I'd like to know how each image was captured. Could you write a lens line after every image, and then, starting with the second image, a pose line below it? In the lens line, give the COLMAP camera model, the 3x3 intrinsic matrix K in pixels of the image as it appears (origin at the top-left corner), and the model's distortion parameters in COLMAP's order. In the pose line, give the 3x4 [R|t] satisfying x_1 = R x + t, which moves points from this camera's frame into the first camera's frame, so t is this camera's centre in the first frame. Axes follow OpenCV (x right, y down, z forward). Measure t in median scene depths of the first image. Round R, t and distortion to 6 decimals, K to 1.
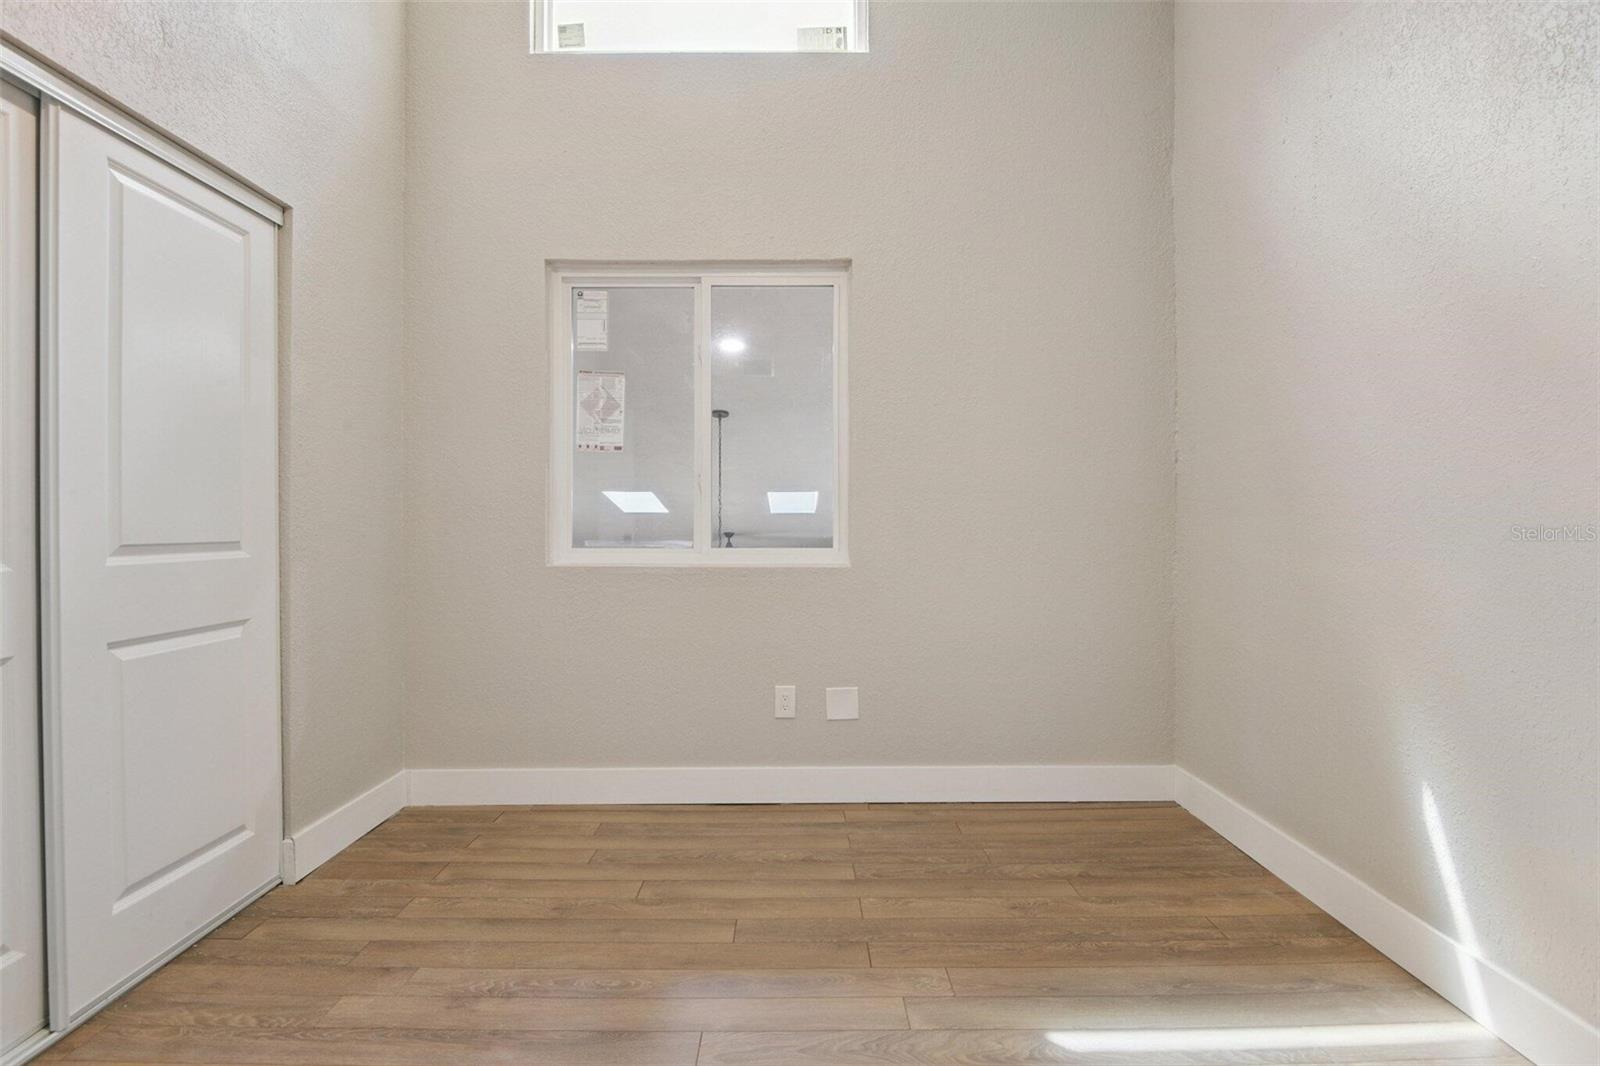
lens RADIAL K [[826.6, 0, 801.6], [0, 826.6, 522.1], [0, 0, 1]] dist [-0.002687, -0.011530]
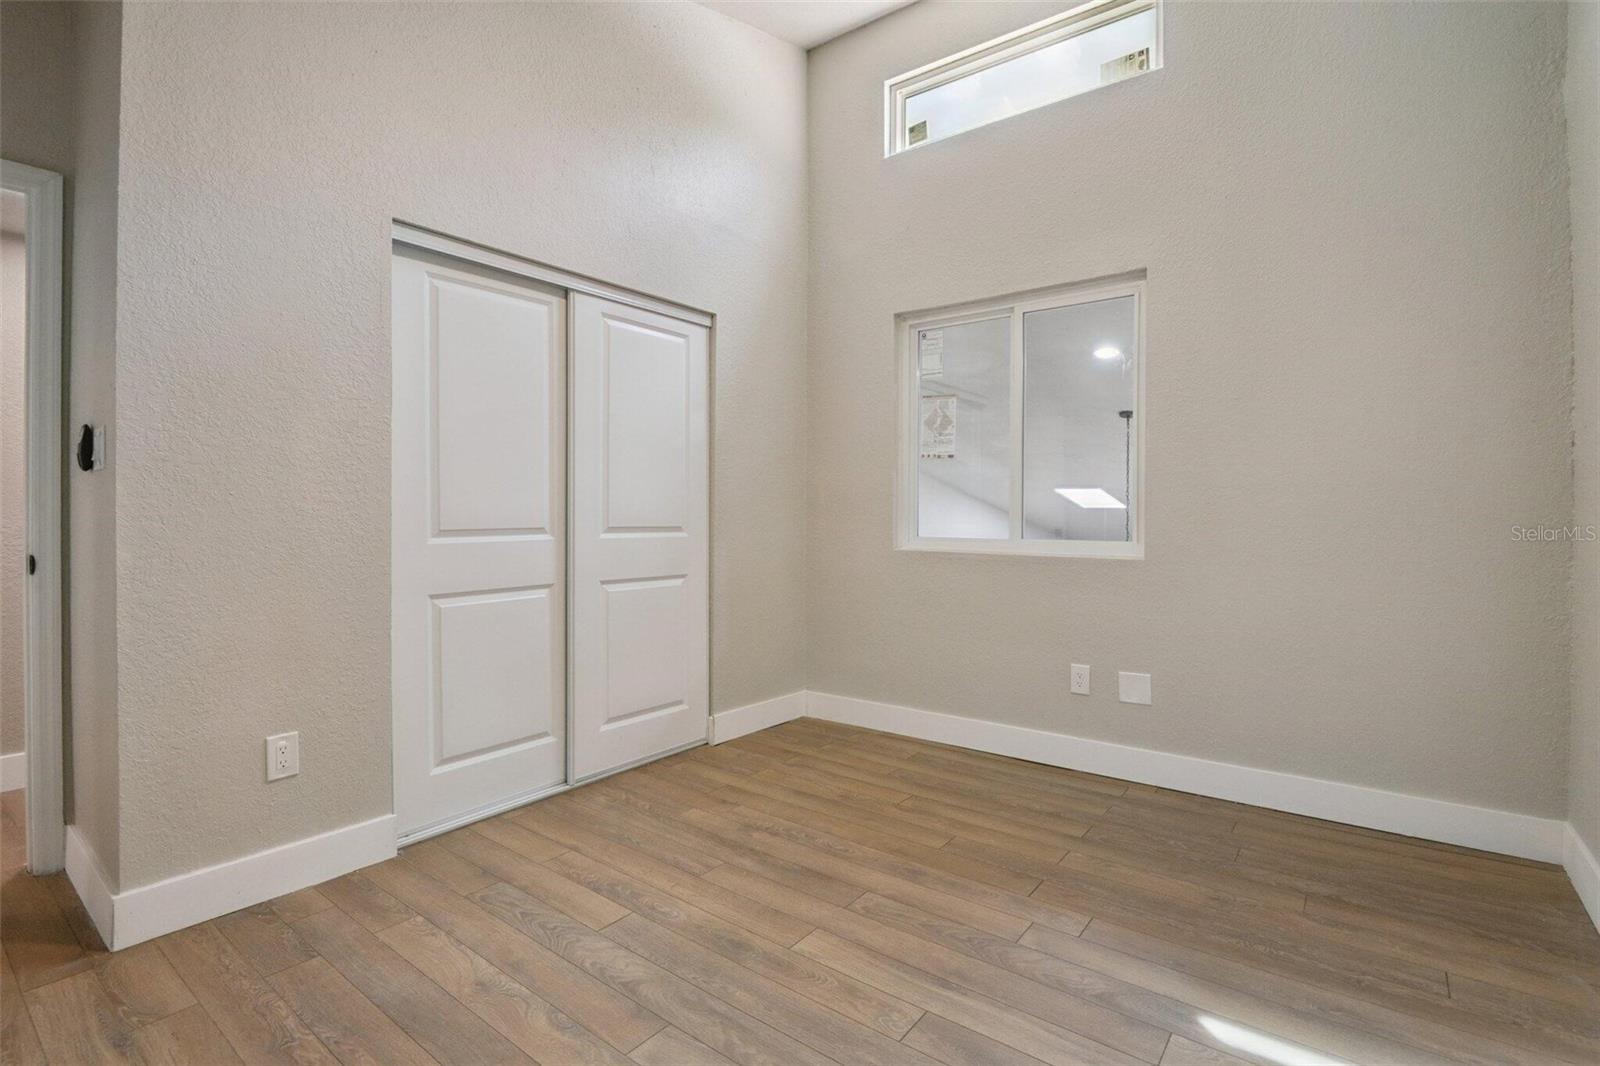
lens RADIAL K [[754.0, 0, 800.4], [0, 754.0, 516.3], [0, 0, 1]] dist [-0.012705, -0.003745]
pose [[0.790776, 0.005660, -0.612080, 0.364442], [-0.005823, 0.999982, 0.001724, -0.000568], [0.612078, 0.002201, 0.790794, -0.032719]]
